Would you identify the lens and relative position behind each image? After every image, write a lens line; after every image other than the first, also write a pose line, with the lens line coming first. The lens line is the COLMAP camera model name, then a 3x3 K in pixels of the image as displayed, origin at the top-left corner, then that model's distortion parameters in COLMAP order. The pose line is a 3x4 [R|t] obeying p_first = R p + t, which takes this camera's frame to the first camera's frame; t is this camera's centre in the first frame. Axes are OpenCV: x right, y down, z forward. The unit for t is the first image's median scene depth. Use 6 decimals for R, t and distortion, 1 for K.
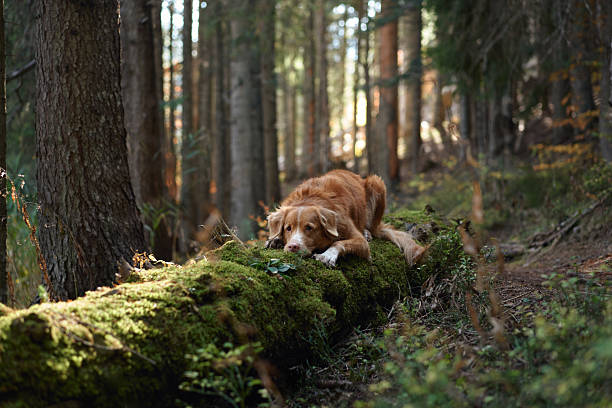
lens RADIAL K [[914.6, 0, 306.0], [0, 914.6, 204.0], [0, 0, 1]] dist [0.013207, -0.077560]
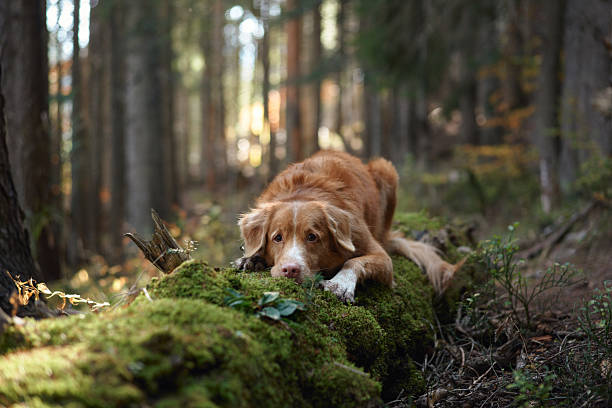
lens RADIAL K [[914.6, 0, 306.0], [0, 914.6, 204.0], [0, 0, 1]] dist [0.013207, -0.077560]
pose [[0.992850, 0.001059, 0.119362, -0.071667], [0.000106, 0.999952, -0.009758, 0.009789], [-0.119367, 0.009701, 0.992803, 0.392537]]
